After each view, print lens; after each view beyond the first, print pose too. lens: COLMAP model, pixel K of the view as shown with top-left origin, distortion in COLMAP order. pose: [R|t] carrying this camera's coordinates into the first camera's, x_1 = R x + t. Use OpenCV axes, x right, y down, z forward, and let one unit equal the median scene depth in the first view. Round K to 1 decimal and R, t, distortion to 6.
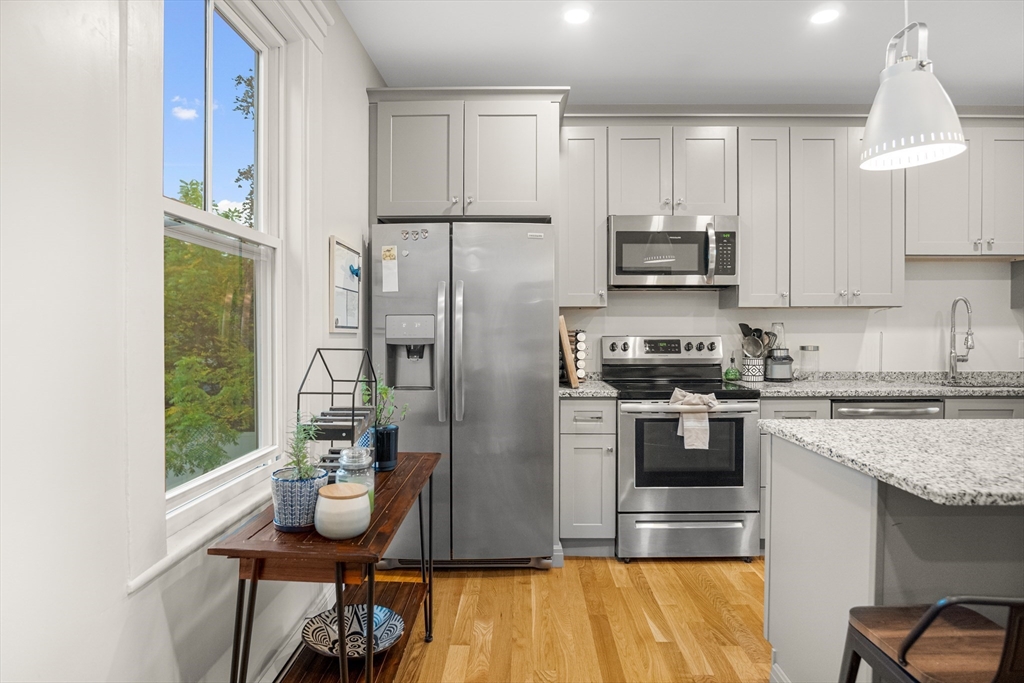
lens RADIAL K [[560.3, 0, 512.0], [0, 560.3, 341.5], [0, 0, 1]] dist [-0.025583, 0.001066]
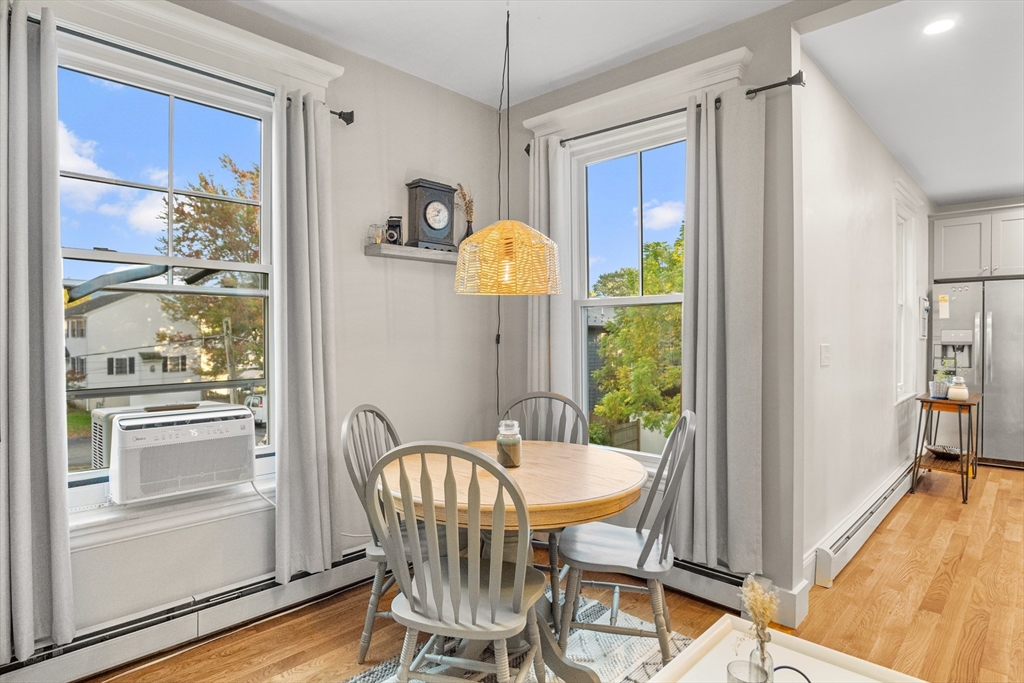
lens RADIAL K [[558.8, 0, 510.7], [0, 558.8, 357.1], [0, 0, 1]] dist [-0.025299, 0.001614]
pose [[0.724844, 0.002335, -0.688910, 0.011404], [-0.016377, 0.999770, -0.013843, 0.089606], [0.688719, 0.021316, 0.724715, -1.295988]]
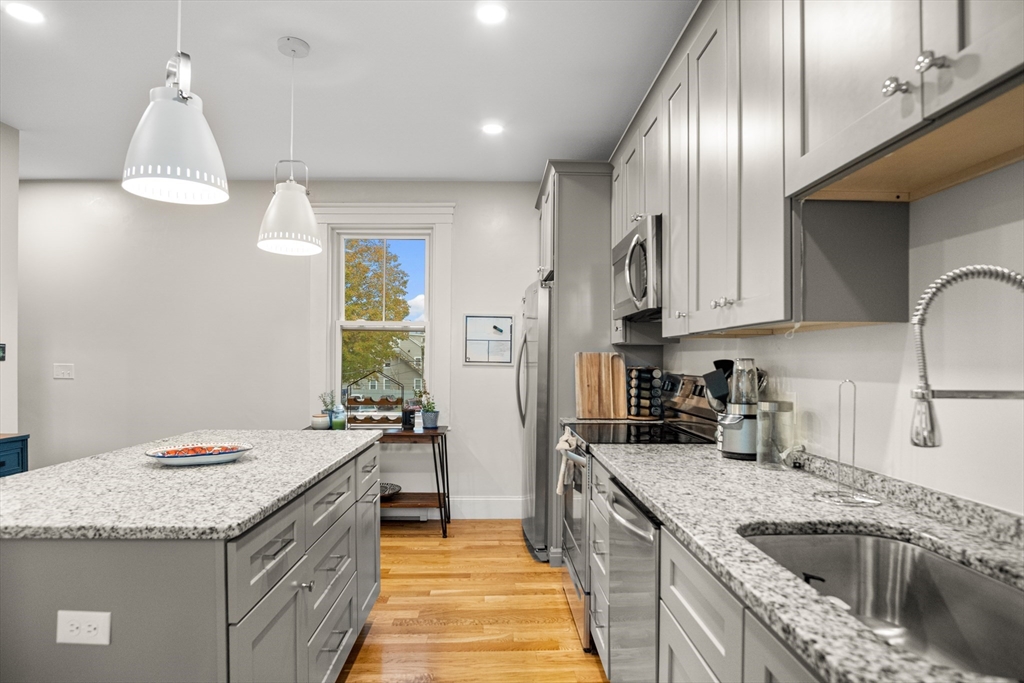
lens RADIAL K [[558.8, 0, 510.7], [0, 558.8, 357.1], [0, 0, 1]] dist [-0.025299, 0.001614]
pose [[0.039169, -0.002731, -0.999229, 1.150452], [-0.027693, 0.999609, -0.003817, -0.028043], [0.998849, 0.027821, 0.039078, 0.781961]]
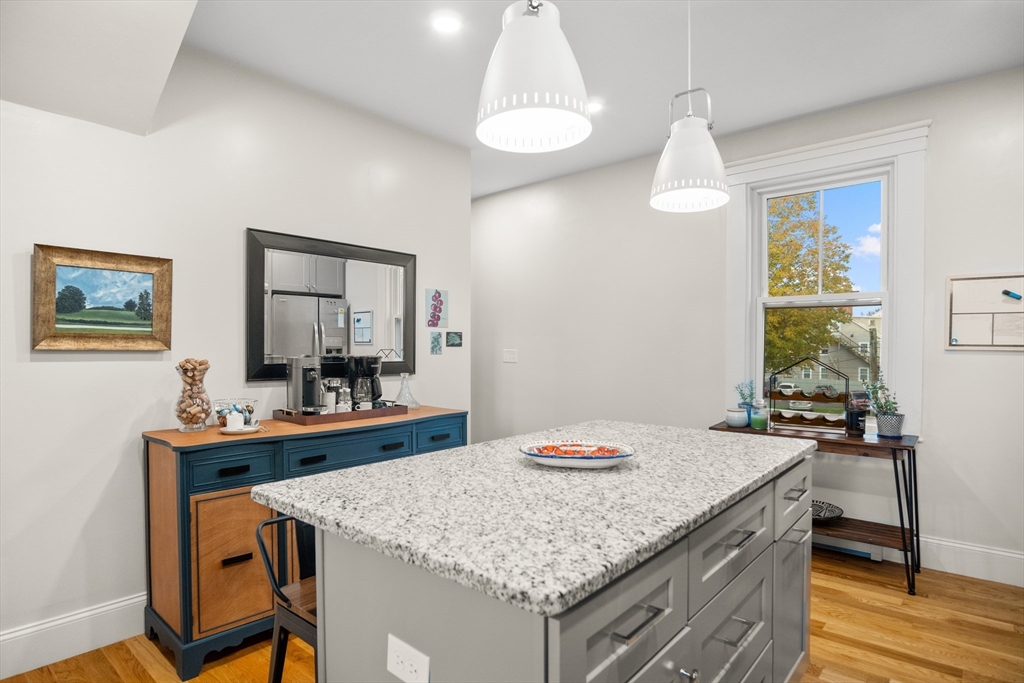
lens RADIAL K [[558.8, 0, 510.7], [0, 558.8, 357.1], [0, 0, 1]] dist [-0.025299, 0.001614]
pose [[-0.639163, 0.018338, -0.768852, 0.969889], [-0.015180, 0.999220, 0.036451, -0.021984], [0.768921, 0.034969, -0.638387, 0.749026]]
